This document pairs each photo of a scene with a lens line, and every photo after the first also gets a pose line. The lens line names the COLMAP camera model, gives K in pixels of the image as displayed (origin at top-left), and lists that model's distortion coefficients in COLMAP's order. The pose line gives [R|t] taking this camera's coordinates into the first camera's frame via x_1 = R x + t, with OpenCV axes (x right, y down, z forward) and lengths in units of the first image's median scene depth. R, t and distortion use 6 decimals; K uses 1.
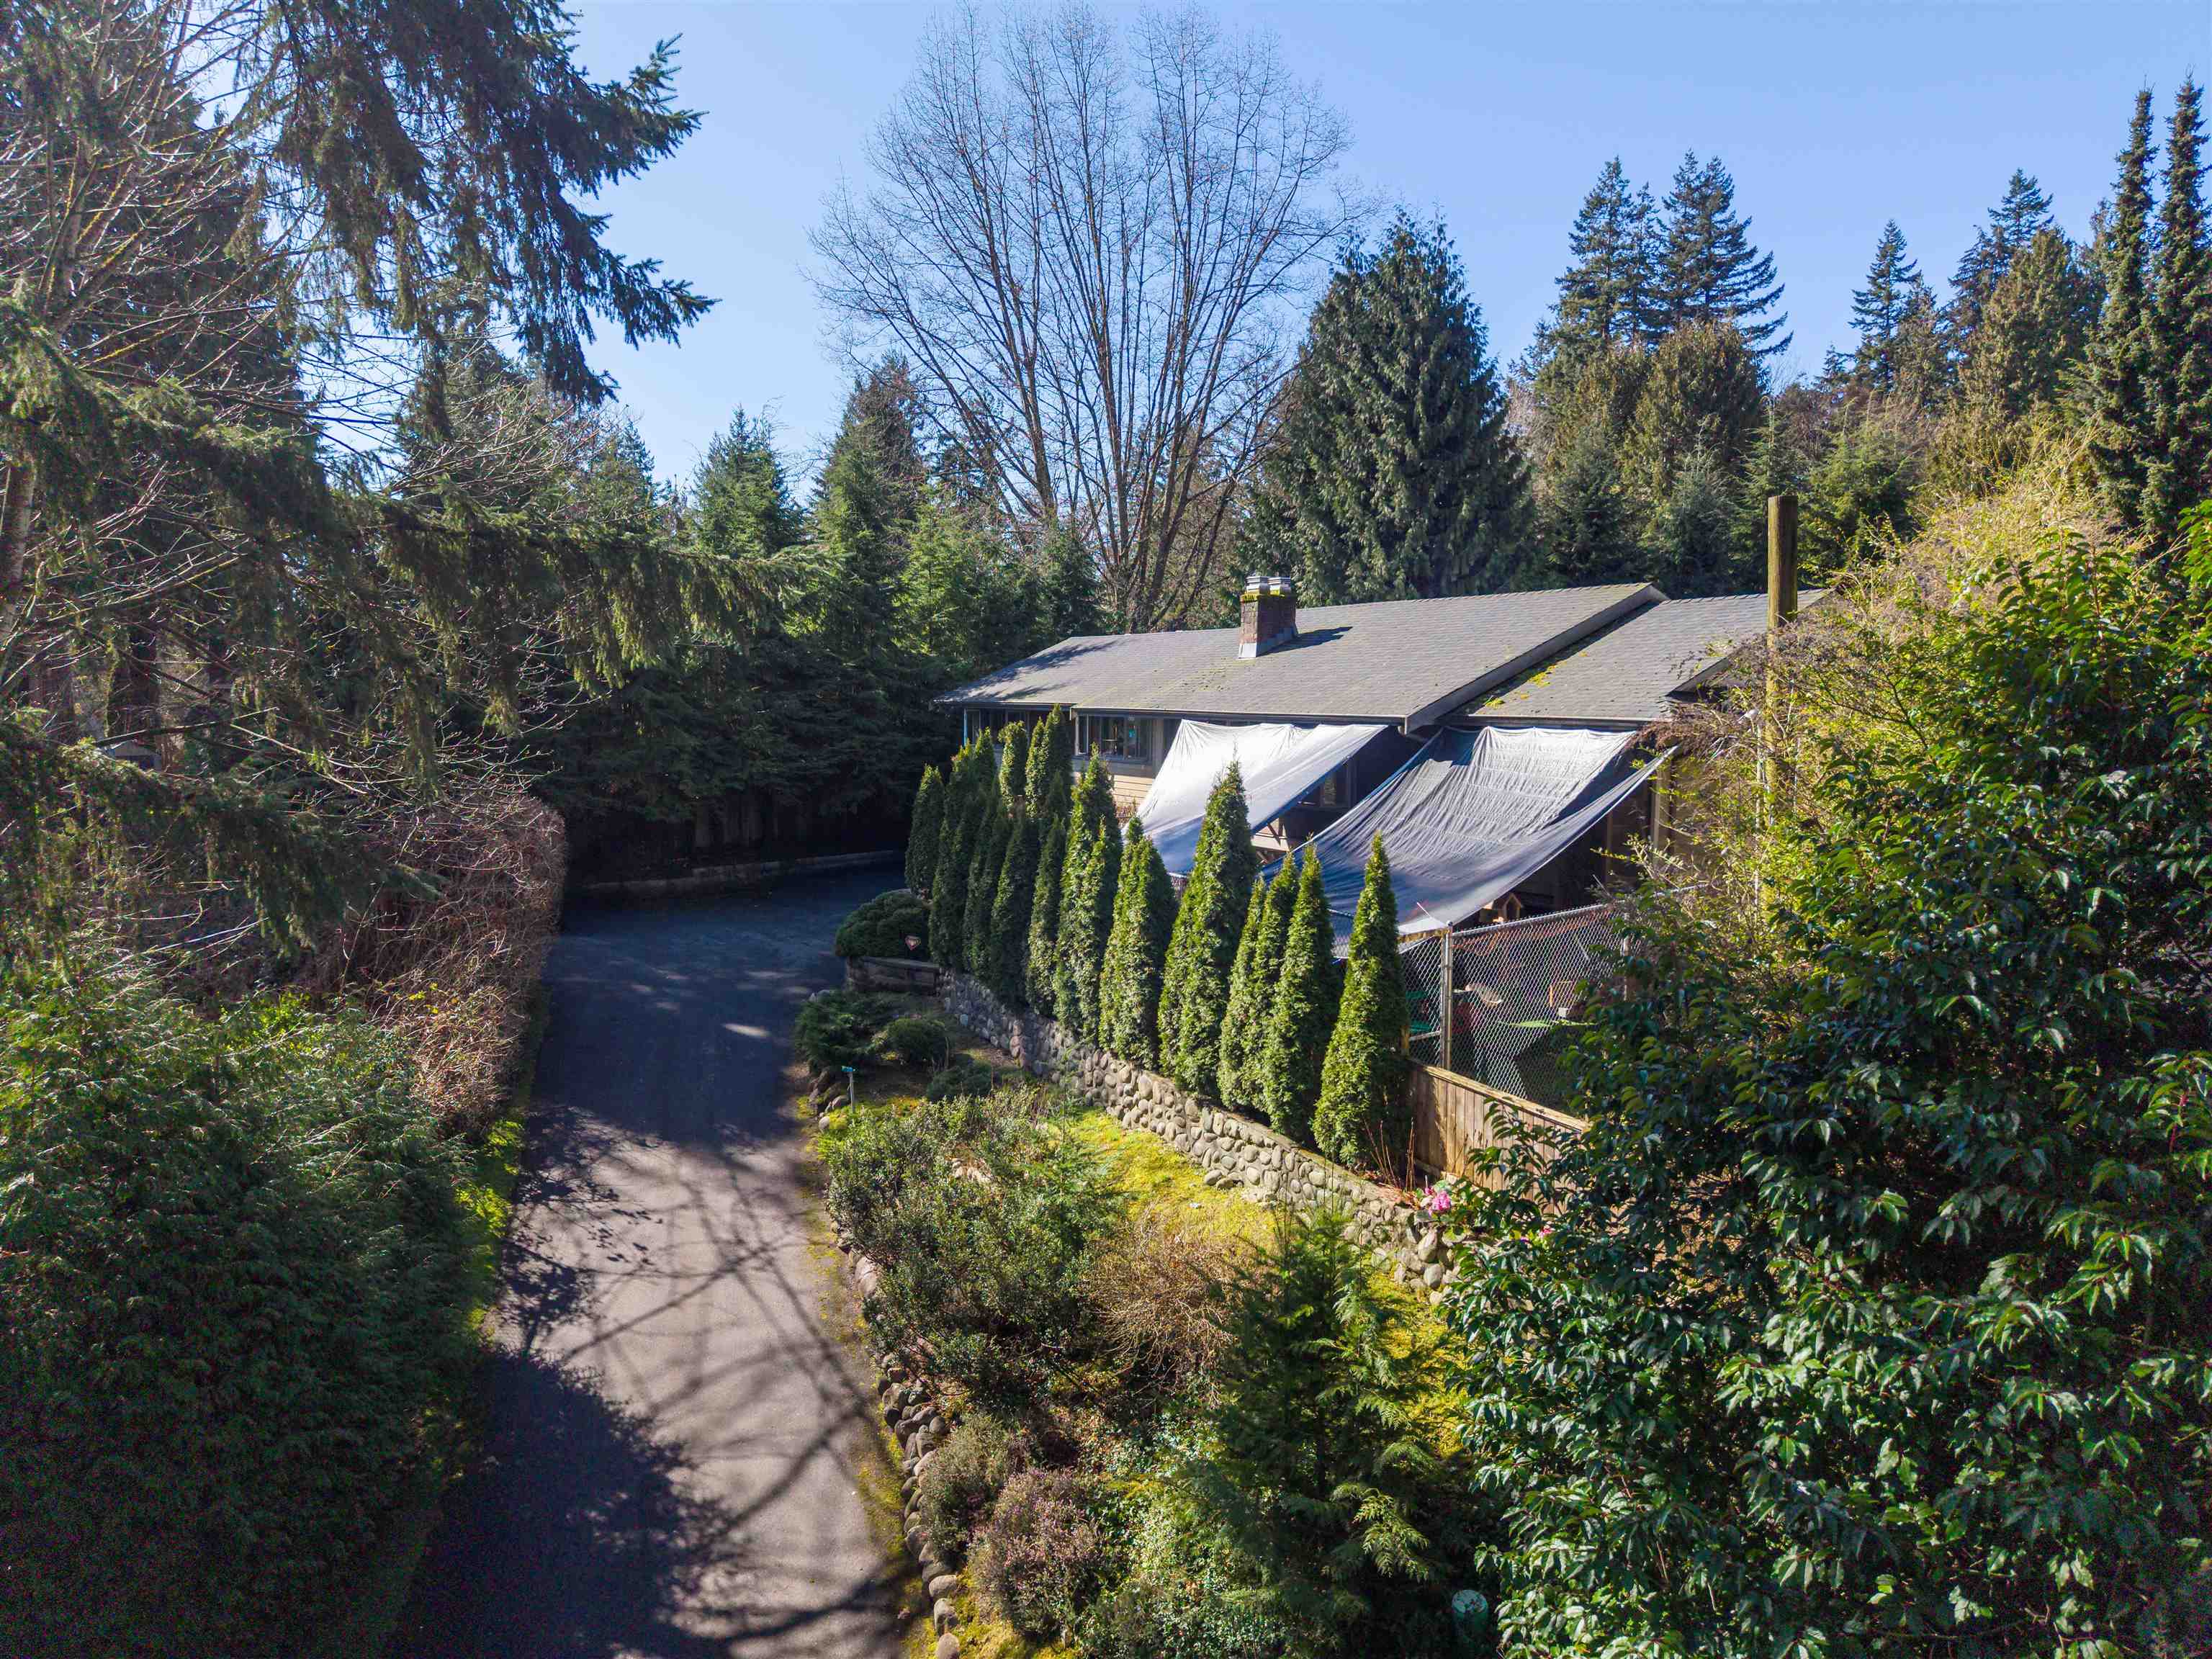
lens RADIAL K [[1534.0, 0, 1076.0], [0, 1534.0, 824.1], [0, 0, 1]] dist [0.075747, -0.156721]
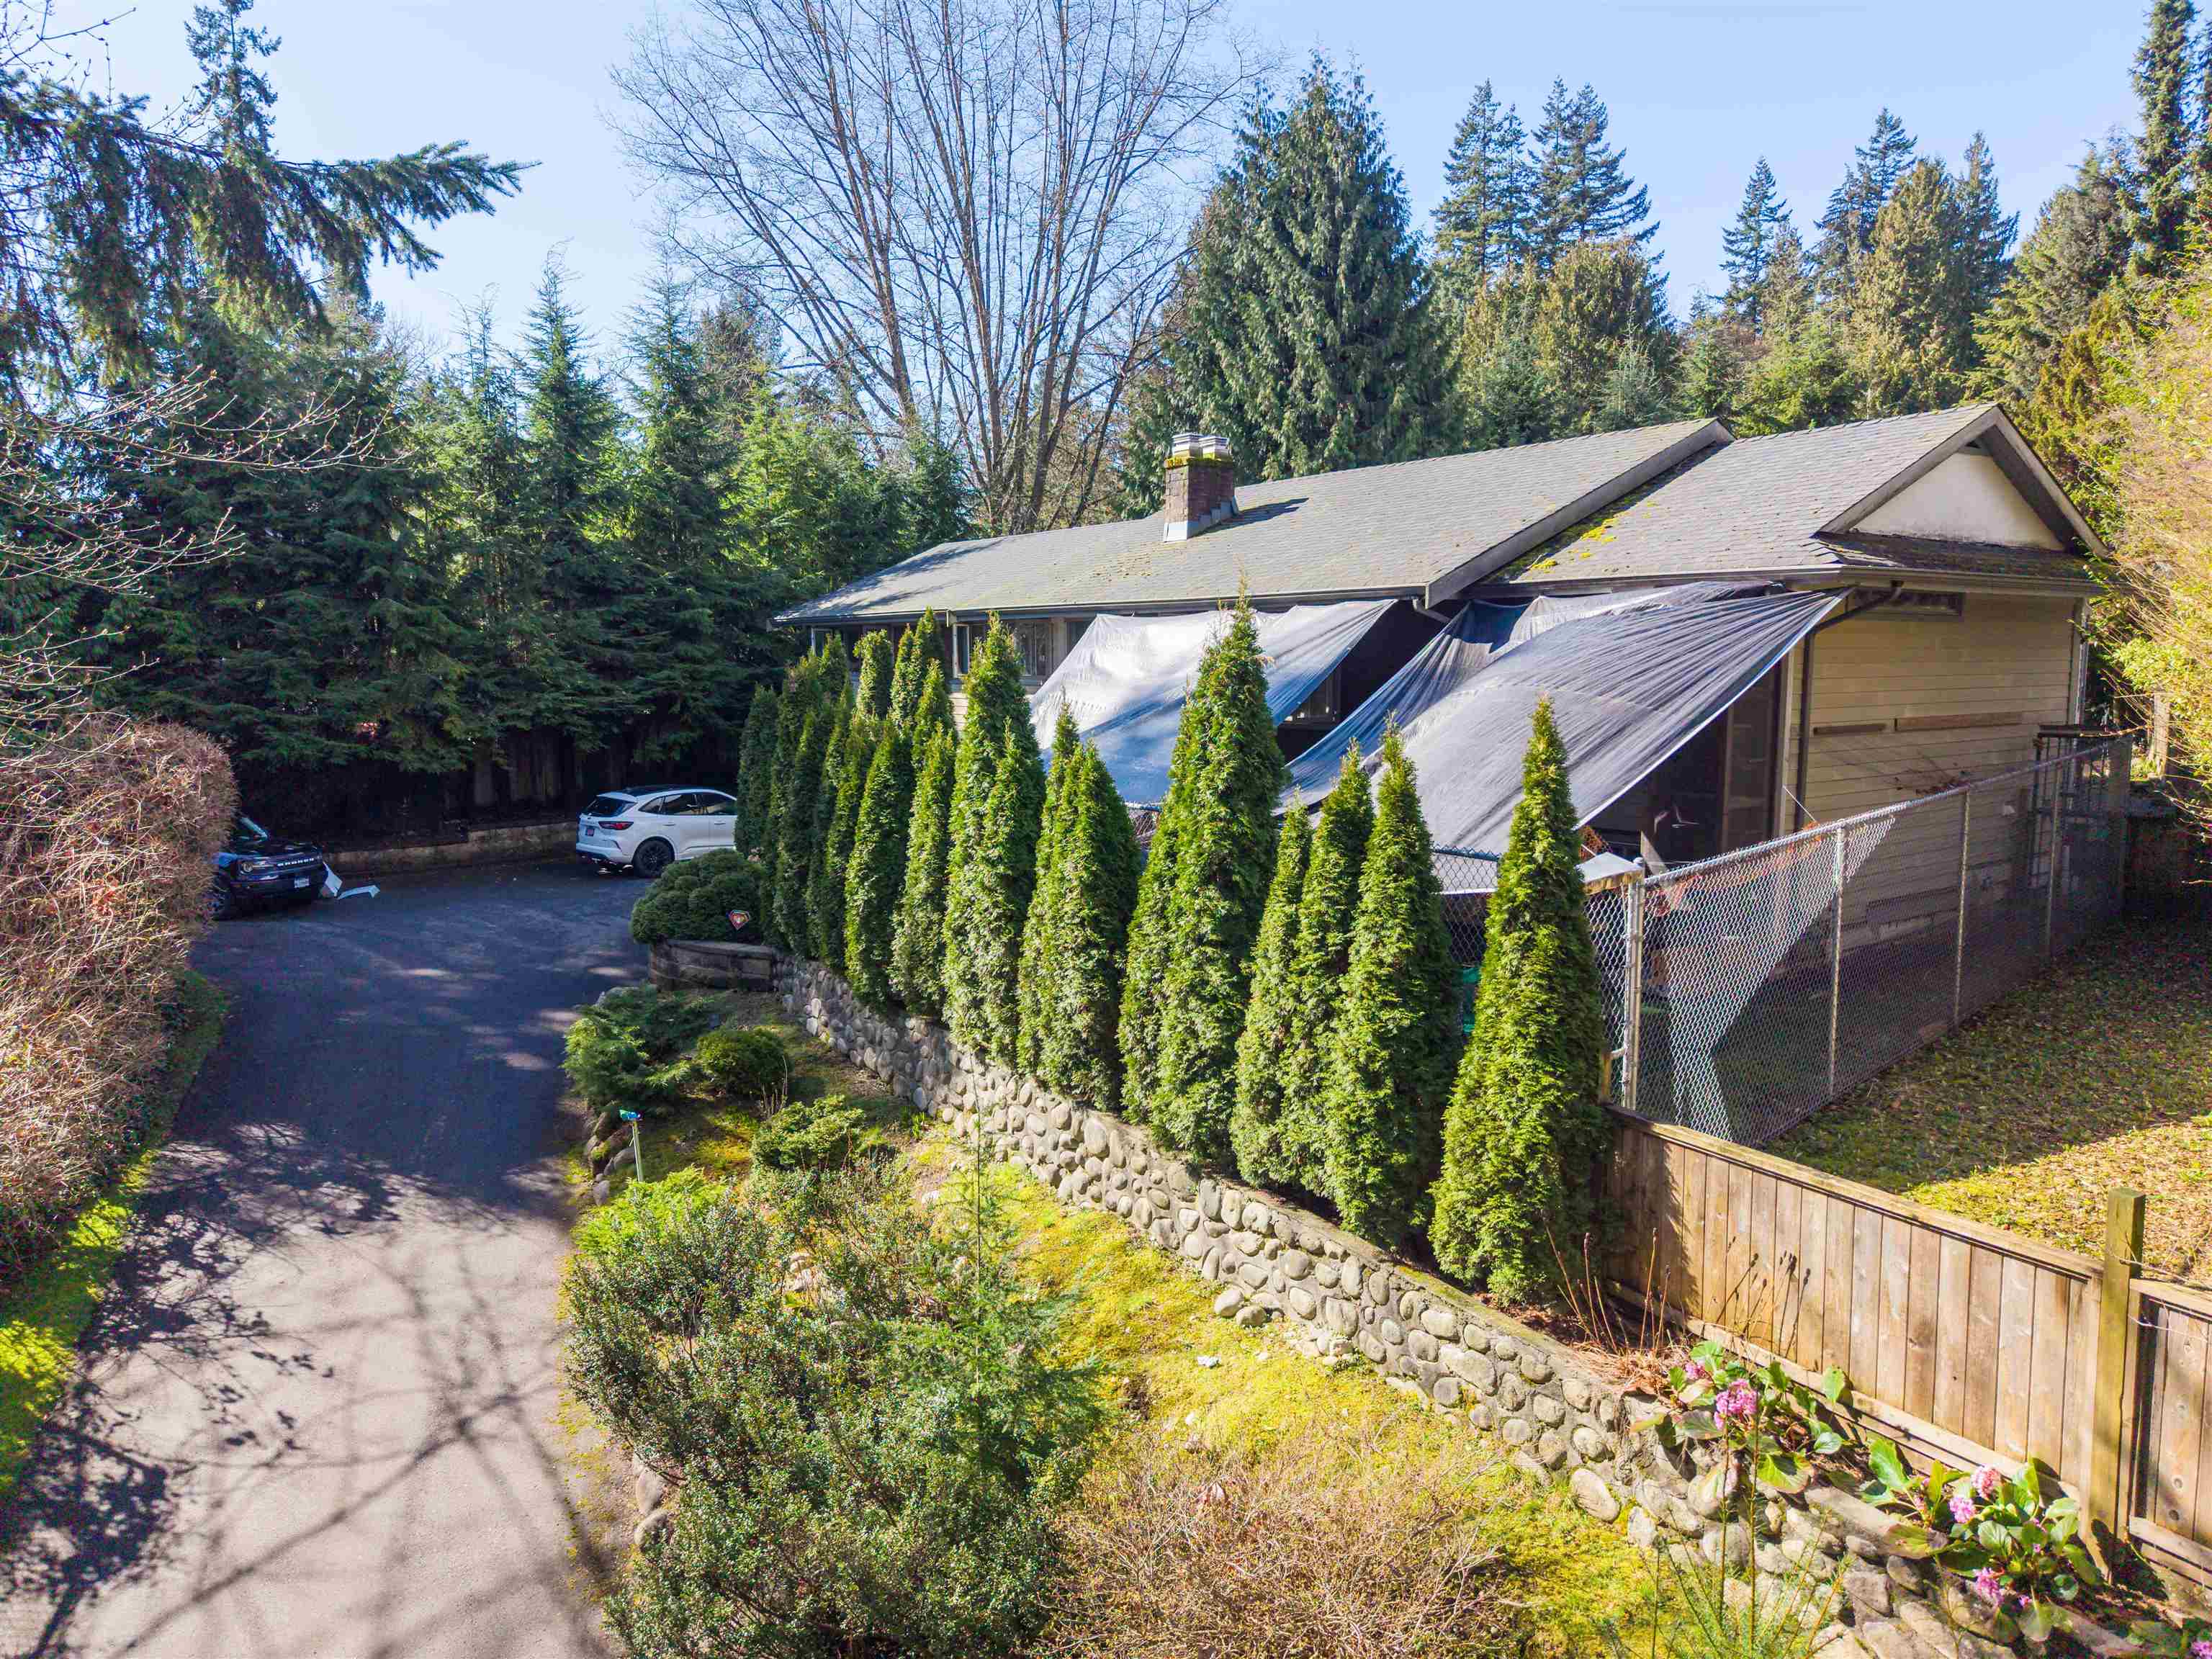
lens RADIAL K [[1534.0, 0, 1076.0], [0, 1534.0, 824.1], [0, 0, 1]] dist [0.075747, -0.156721]
pose [[0.995869, -0.020712, 0.088409, -0.013572], [0.018854, 0.999584, 0.021804, 0.022846], [-0.088824, -0.020047, 0.995846, 0.306539]]
